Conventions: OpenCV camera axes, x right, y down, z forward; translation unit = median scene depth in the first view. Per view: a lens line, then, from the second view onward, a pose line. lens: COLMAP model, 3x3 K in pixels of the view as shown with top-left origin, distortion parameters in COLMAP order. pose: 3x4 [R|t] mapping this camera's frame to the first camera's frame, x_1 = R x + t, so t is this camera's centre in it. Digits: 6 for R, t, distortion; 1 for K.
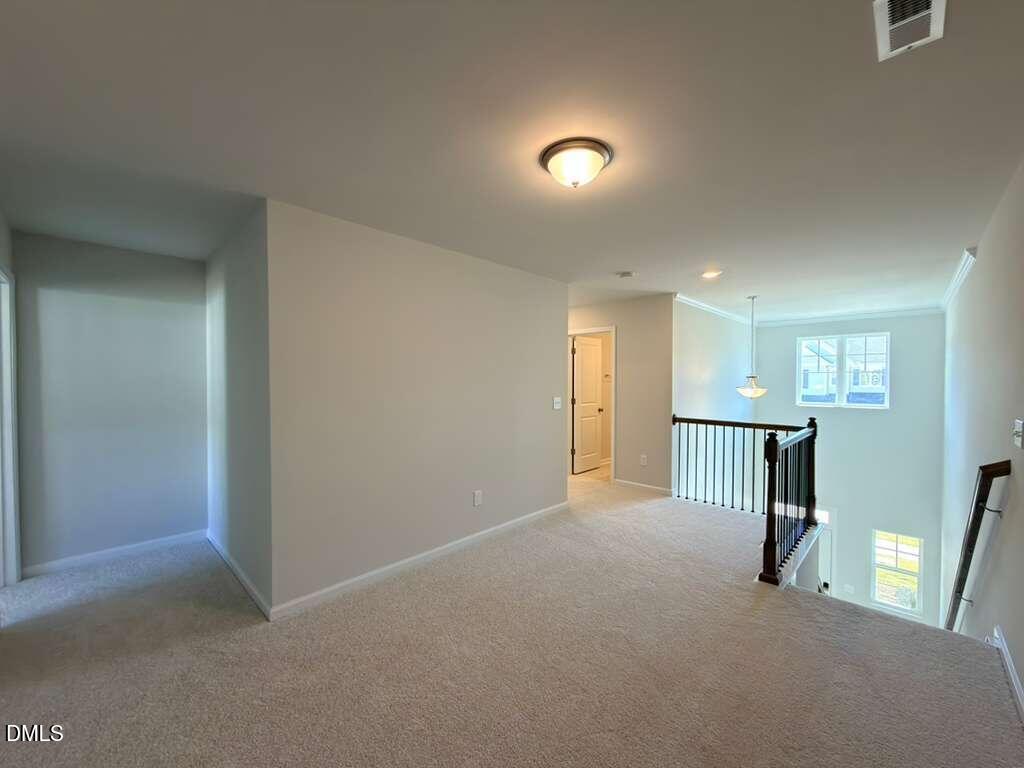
lens RADIAL K [[407.1, 0, 513.6], [0, 407.1, 386.1], [0, 0, 1]] dist [0.001092, -0.000074]
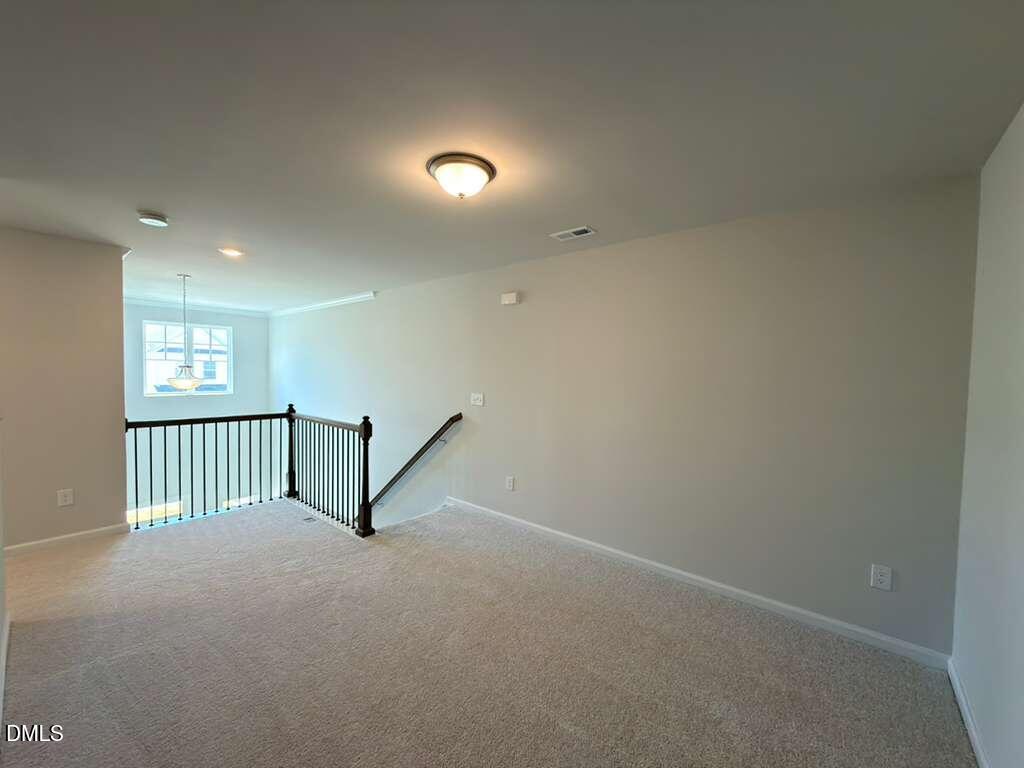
lens RADIAL K [[407.1, 0, 513.6], [0, 407.1, 386.1], [0, 0, 1]] dist [0.001092, -0.000074]
pose [[-0.066464, -0.040501, 0.996967, -0.376039], [-0.000308, 0.999177, 0.040570, -0.017335], [-0.997789, 0.002389, -0.066422, 0.374787]]
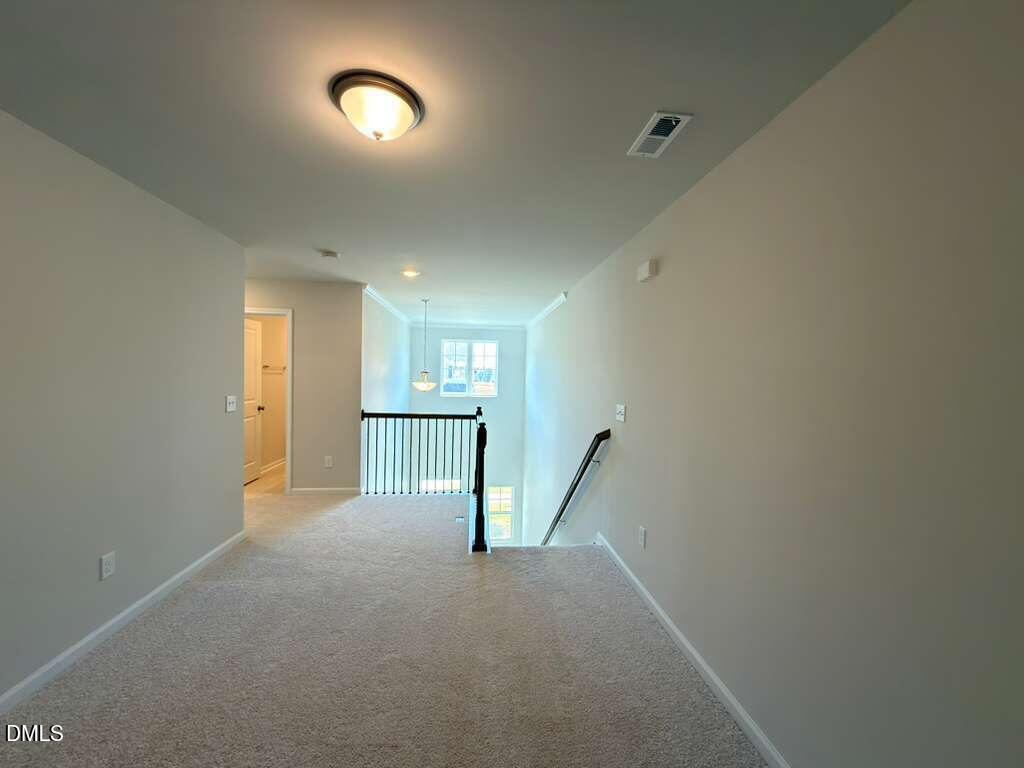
lens RADIAL K [[407.1, 0, 513.6], [0, 407.1, 386.1], [0, 0, 1]] dist [0.001092, -0.000074]
pose [[0.643086, -0.007744, 0.765755, -0.118836], [-0.008460, 0.999816, 0.017215, -0.006735], [-0.765748, -0.017549, 0.642902, 0.107545]]
